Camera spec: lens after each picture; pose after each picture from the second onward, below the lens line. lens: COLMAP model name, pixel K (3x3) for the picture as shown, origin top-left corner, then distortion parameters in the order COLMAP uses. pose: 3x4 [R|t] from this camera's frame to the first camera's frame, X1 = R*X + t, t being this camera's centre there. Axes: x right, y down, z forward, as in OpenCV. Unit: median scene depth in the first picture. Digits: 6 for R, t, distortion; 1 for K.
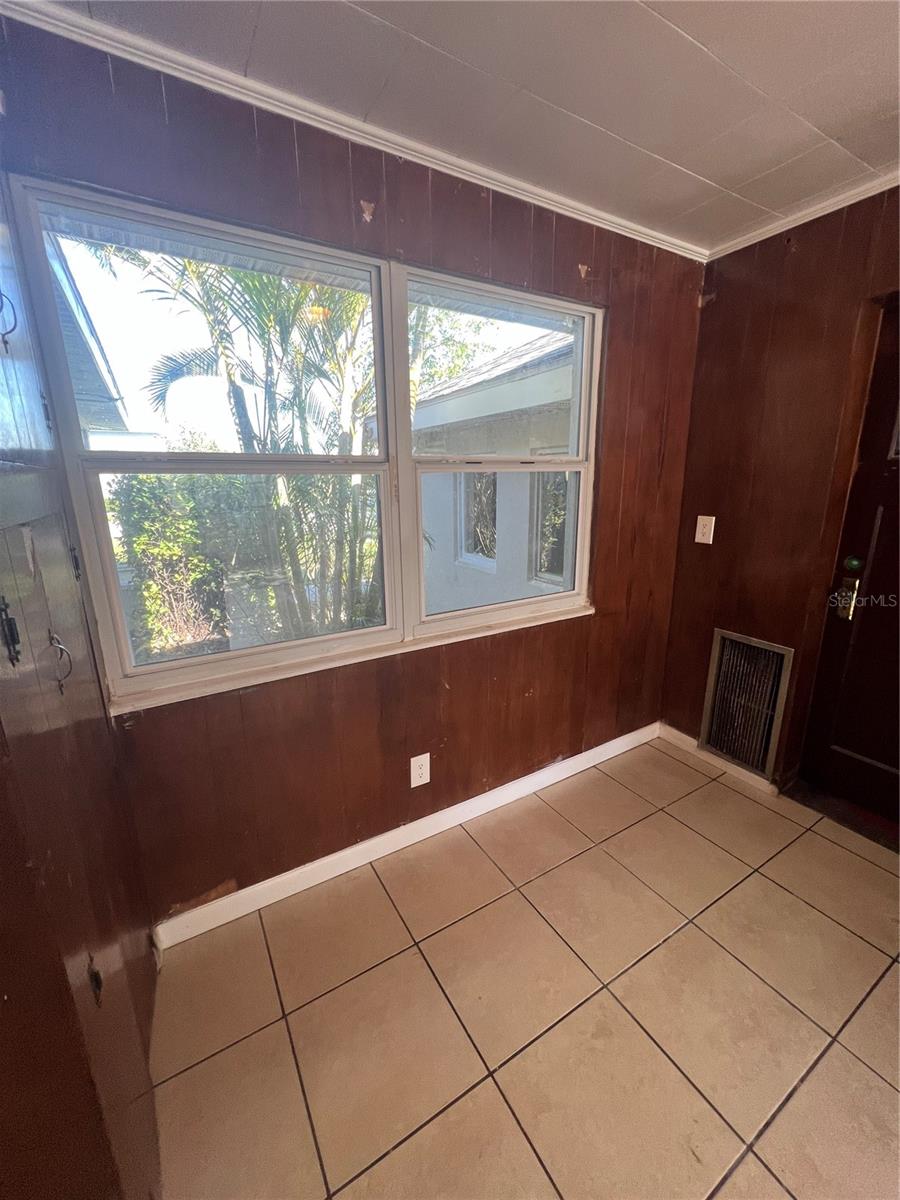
lens RADIAL K [[477.6, 0, 444.9], [0, 477.6, 600.1], [0, 0, 1]] dist [-0.005923, 0.001158]
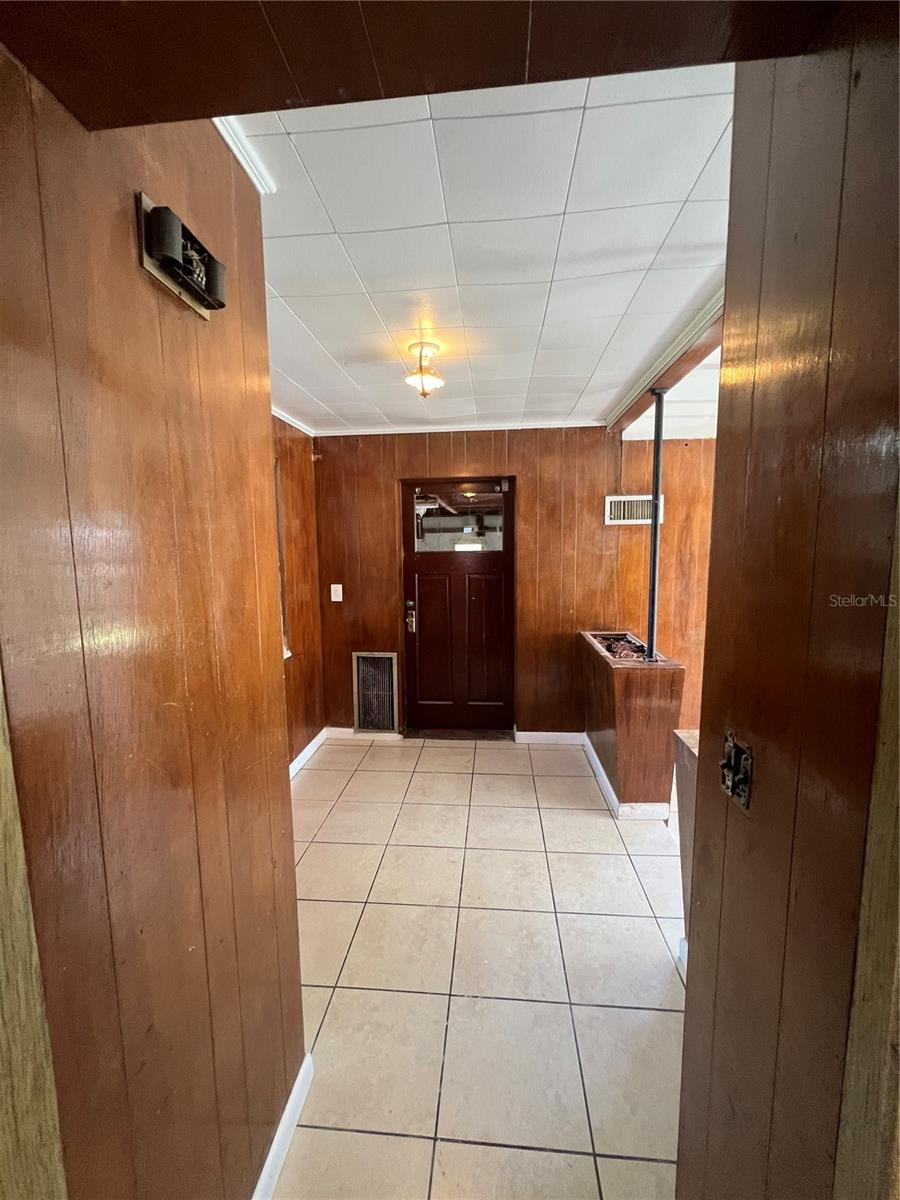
lens RADIAL K [[477.6, 0, 453.4], [0, 477.6, 599.8], [0, 0, 1]] dist [-0.005923, 0.001158]
pose [[0.584660, -0.083906, 0.806927, -0.548848], [0.201734, 0.978432, -0.044427, 0.027239], [-0.785796, 0.188759, 0.588977, -0.260878]]
